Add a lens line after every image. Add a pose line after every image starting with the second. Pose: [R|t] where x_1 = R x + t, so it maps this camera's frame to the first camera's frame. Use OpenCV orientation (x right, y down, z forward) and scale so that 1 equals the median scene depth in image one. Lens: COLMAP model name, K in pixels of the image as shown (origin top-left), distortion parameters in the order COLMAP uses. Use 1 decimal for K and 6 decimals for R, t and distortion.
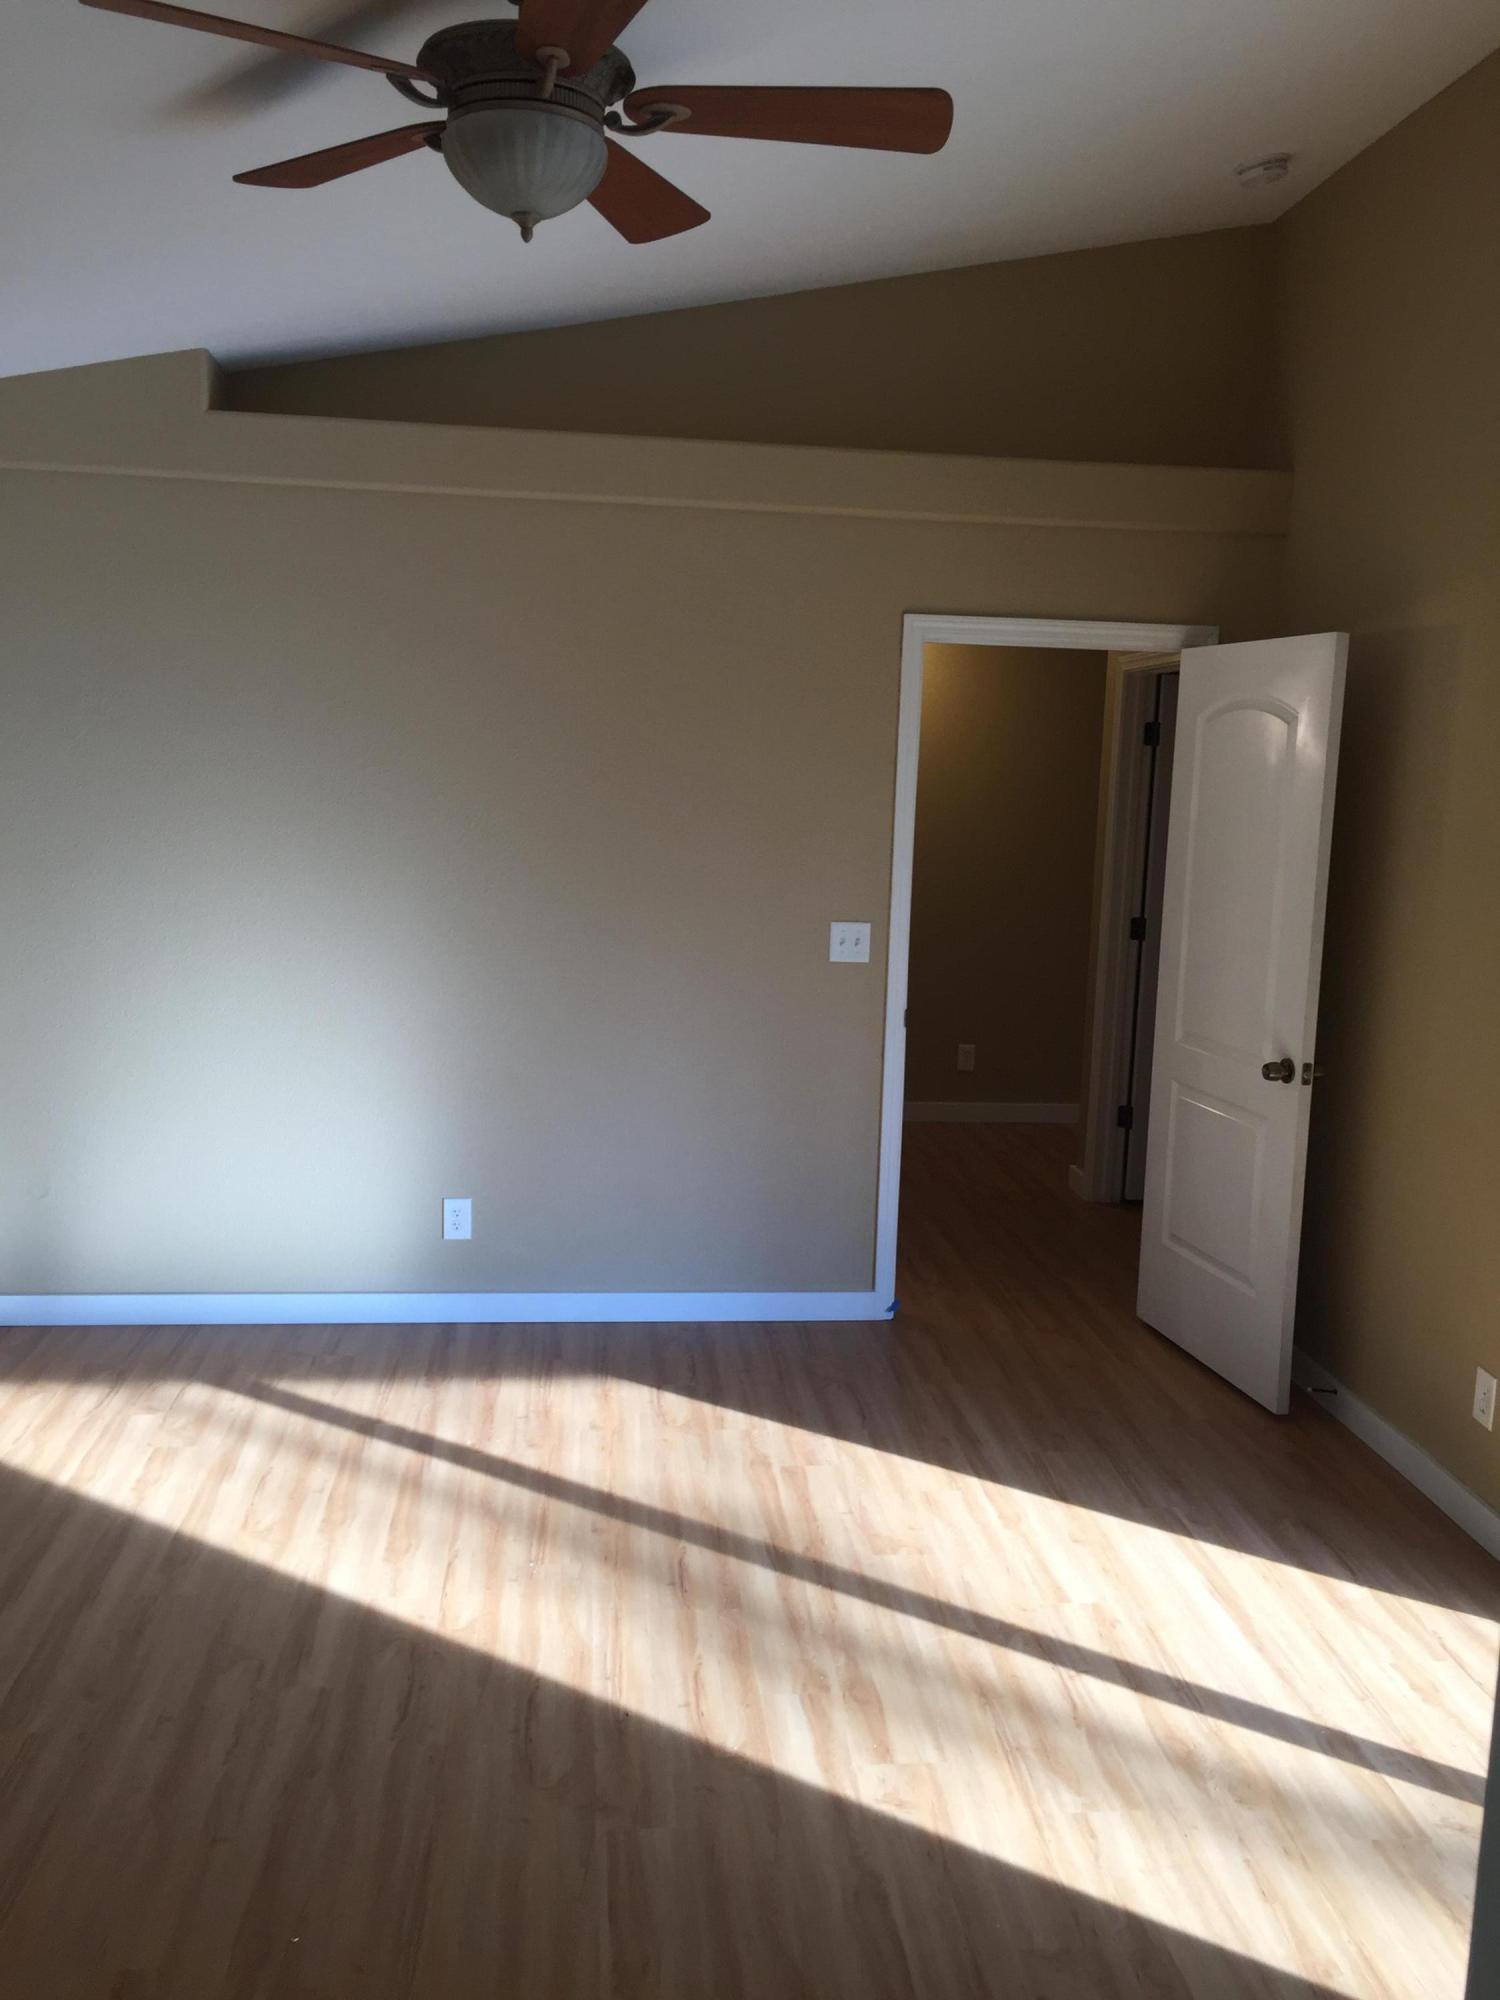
lens RADIAL K [[1705.9, 0, 750.0], [0, 1705.9, 1000.0], [0, 0, 1]] dist [0.092940, -0.133443]
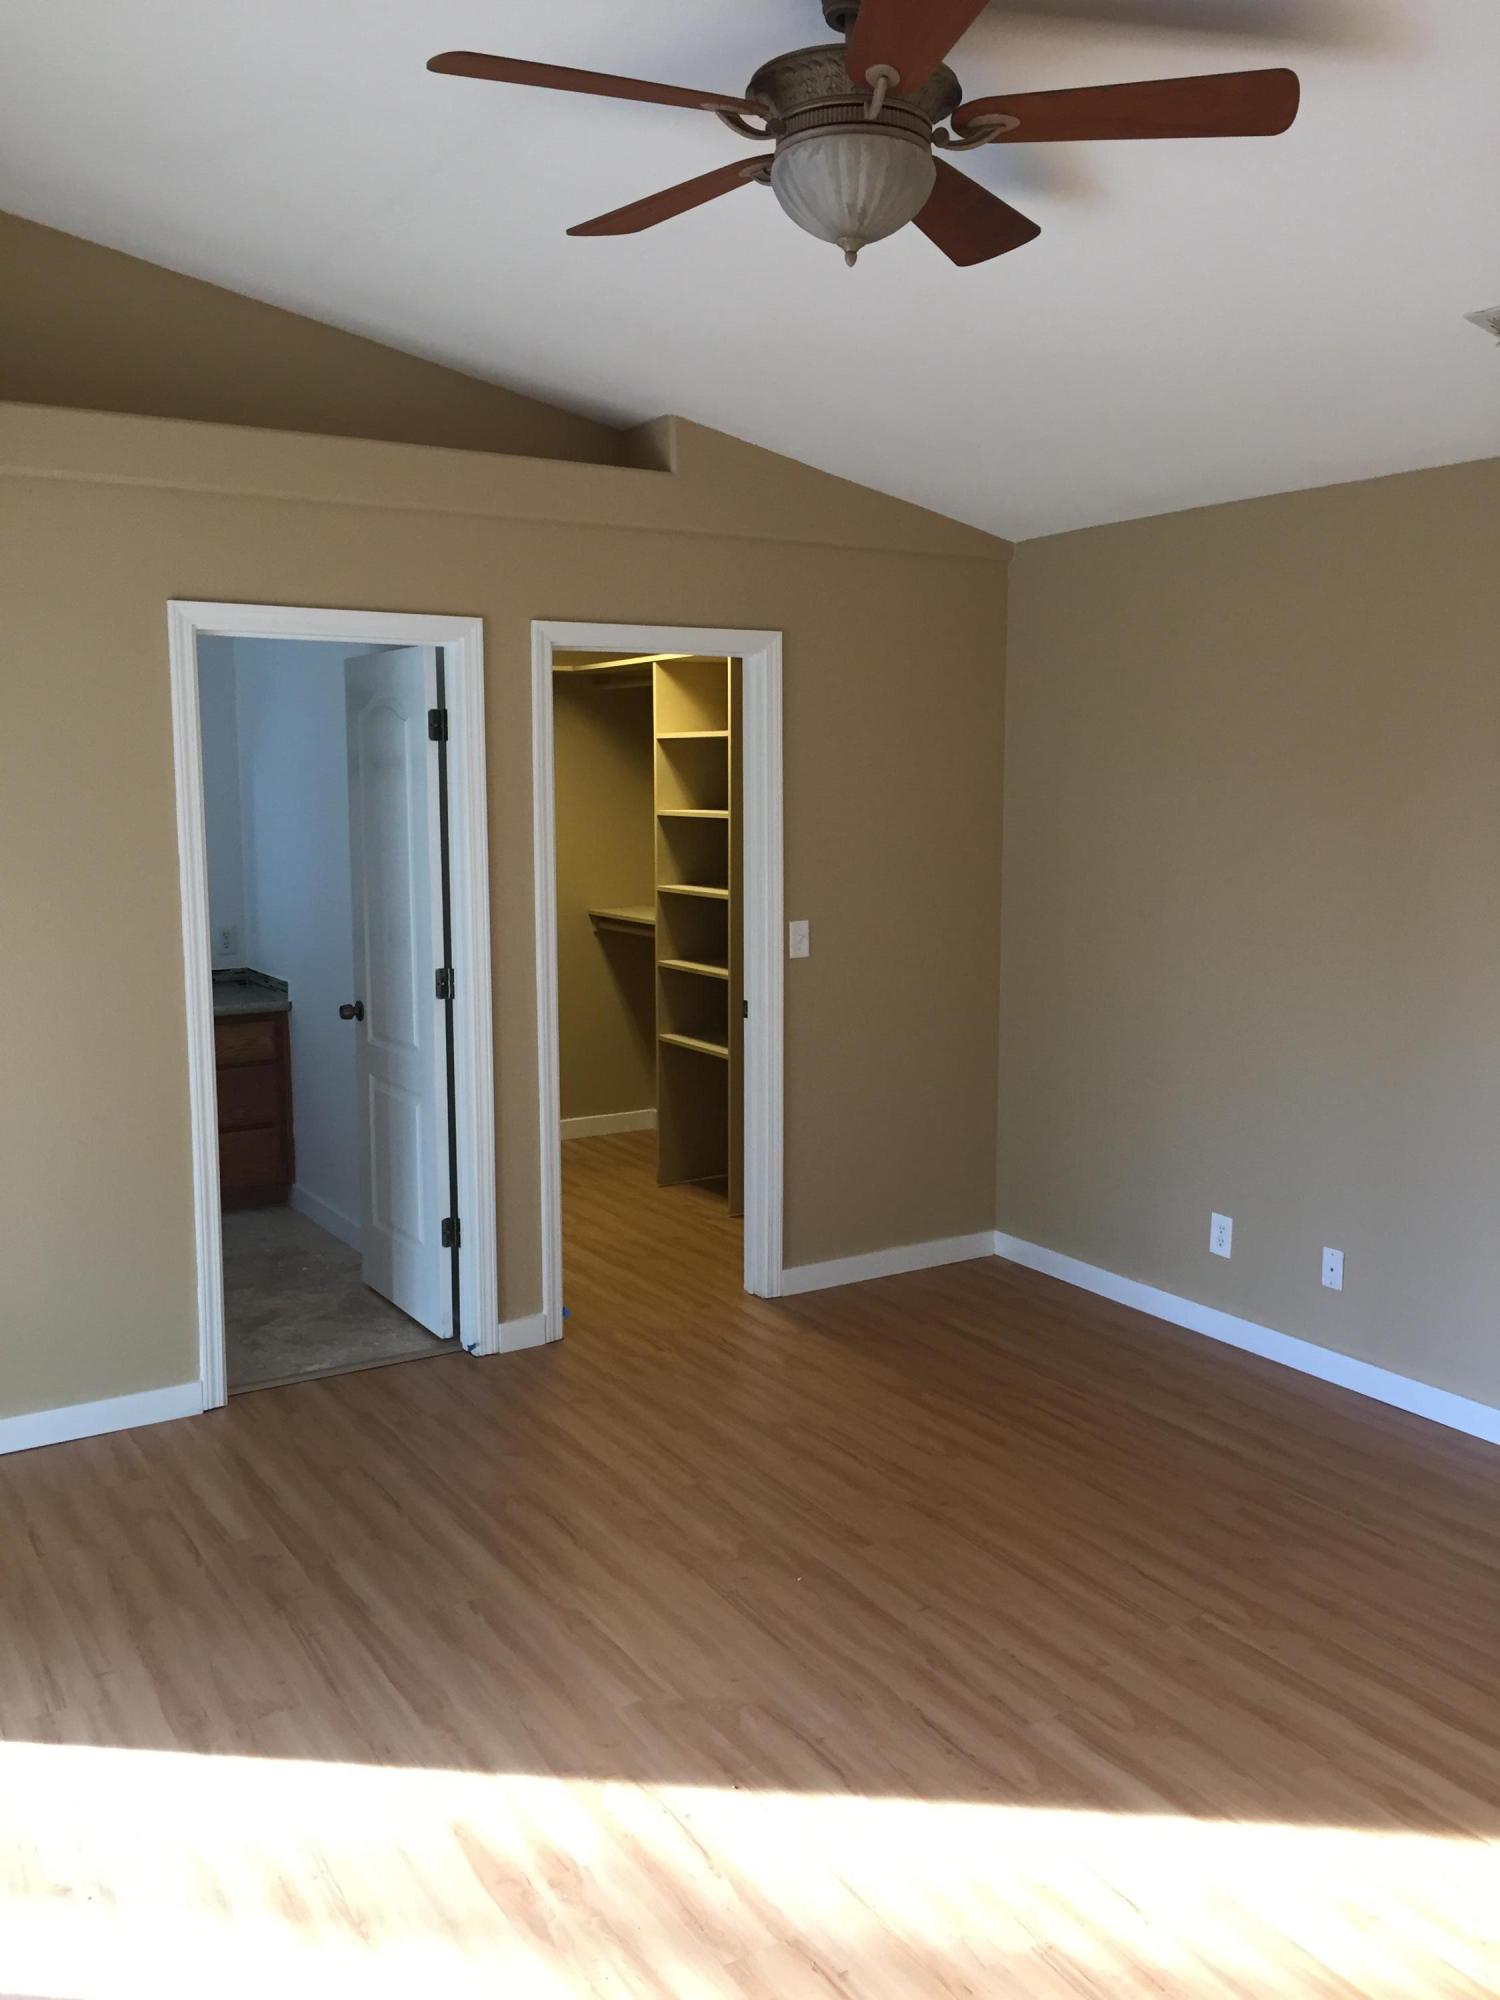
lens RADIAL K [[1705.9, 0, 750.0], [0, 1705.9, 1000.0], [0, 0, 1]] dist [0.092940, -0.133443]
pose [[-0.900583, 0.027081, -0.433841, 0.340597], [-0.091469, 0.963904, 0.250043, -0.253774], [0.424952, 0.264867, -0.865599, 1.811800]]
